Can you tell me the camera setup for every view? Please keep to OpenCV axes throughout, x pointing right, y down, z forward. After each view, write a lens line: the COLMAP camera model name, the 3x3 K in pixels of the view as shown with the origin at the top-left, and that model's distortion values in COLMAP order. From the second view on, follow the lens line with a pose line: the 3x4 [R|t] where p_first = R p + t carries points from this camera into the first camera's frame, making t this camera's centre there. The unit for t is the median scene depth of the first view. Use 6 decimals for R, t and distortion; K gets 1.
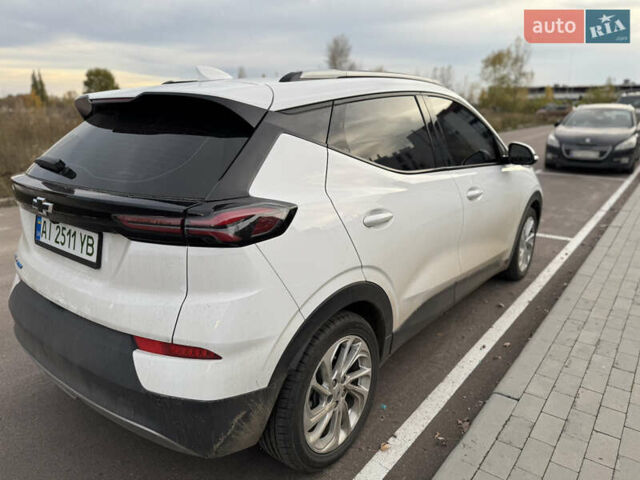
lens RADIAL K [[456.7, 0, 320.0], [0, 456.7, 240.0], [0, 0, 1]] dist [0.007789, -0.007831]
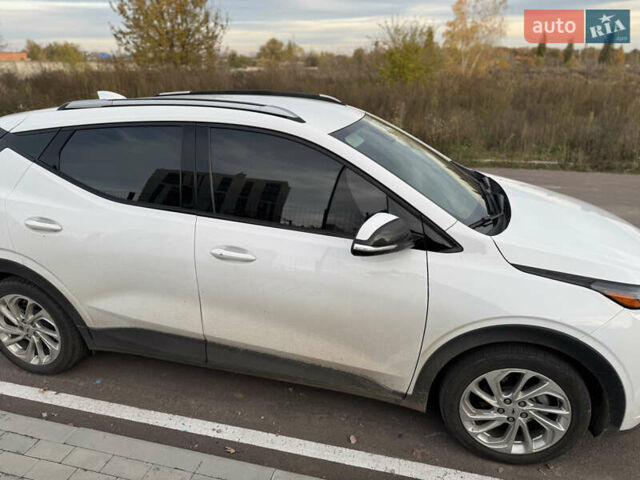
lens RADIAL K [[456.7, 0, 320.0], [0, 456.7, 240.0], [0, 0, 1]] dist [0.007789, -0.007831]
pose [[0.403023, 0.334870, -0.851725, 1.032332], [-0.252941, 0.935160, 0.247987, -0.349582], [0.879542, 0.115491, 0.461593, 0.738541]]
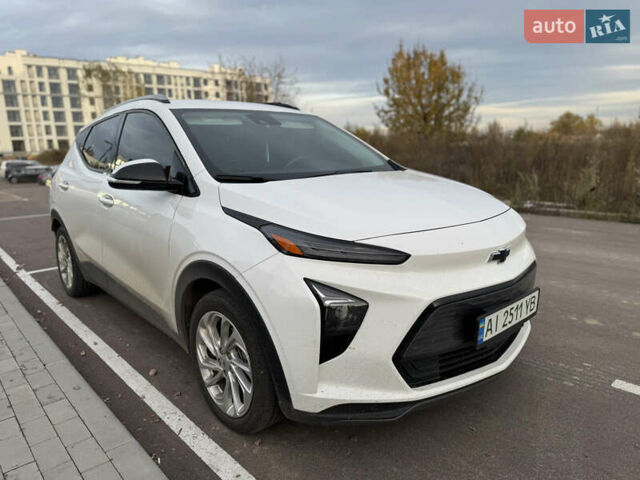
lens RADIAL K [[456.7, 0, 320.0], [0, 456.7, 240.0], [0, 0, 1]] dist [0.007789, -0.007831]
pose [[-0.173888, 0.206178, -0.962940, 1.247950], [-0.238824, 0.939816, 0.244354, -0.380569], [0.955367, 0.272463, -0.114183, 1.559296]]
